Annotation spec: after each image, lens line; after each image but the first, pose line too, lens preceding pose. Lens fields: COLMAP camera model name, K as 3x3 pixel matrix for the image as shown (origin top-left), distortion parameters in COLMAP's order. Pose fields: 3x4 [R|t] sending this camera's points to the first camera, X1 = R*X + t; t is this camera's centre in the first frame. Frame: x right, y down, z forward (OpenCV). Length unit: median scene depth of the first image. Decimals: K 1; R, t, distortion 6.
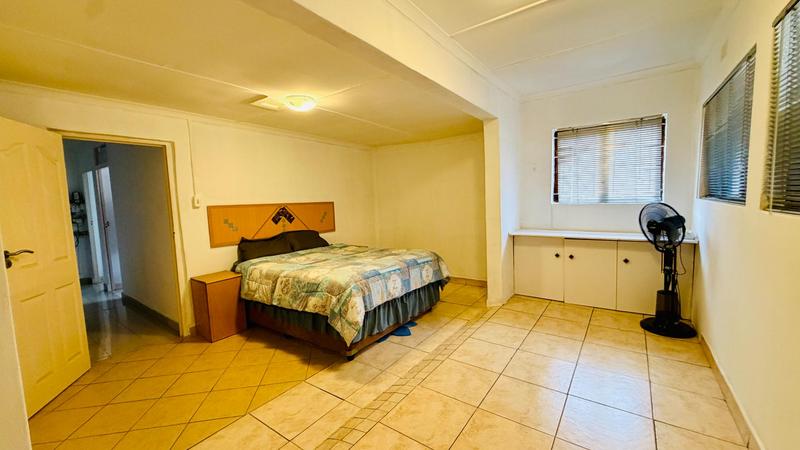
lens RADIAL K [[318.4, 0, 400.0], [0, 318.4, 225.0], [0, 0, 1]] dist [-0.000718, -0.000221]
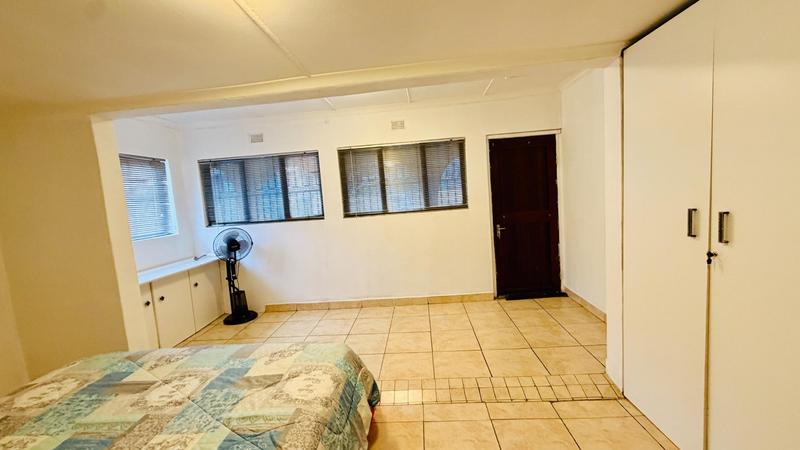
lens RADIAL K [[318.4, 0, 400.0], [0, 318.4, 225.0], [0, 0, 1]] dist [-0.000718, -0.000221]
pose [[-0.532956, -0.000387, 0.846143, -0.616185], [0.165359, 0.980671, 0.104602, -0.090980], [-0.829828, 0.195666, -0.522590, 0.940527]]
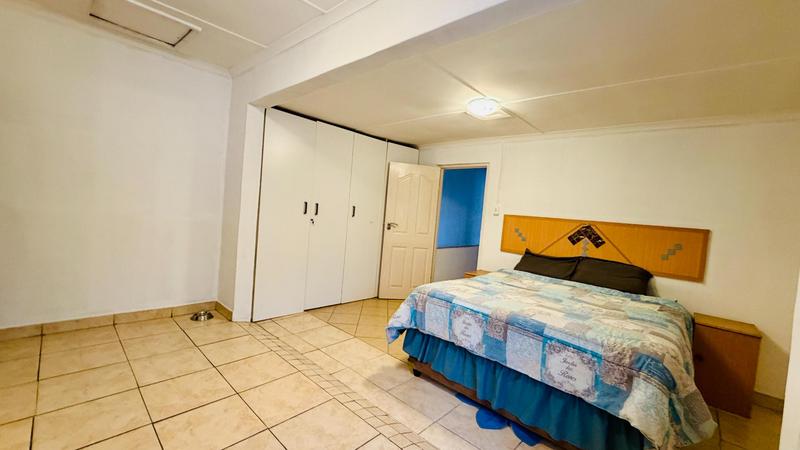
lens RADIAL K [[318.4, 0, 400.0], [0, 318.4, 225.0], [0, 0, 1]] dist [-0.000718, -0.000221]
pose [[-0.128471, 0.071250, -0.989150, 0.605386], [-0.158673, 0.983090, 0.091421, -0.070398], [0.978937, 0.168696, -0.114993, 0.802298]]
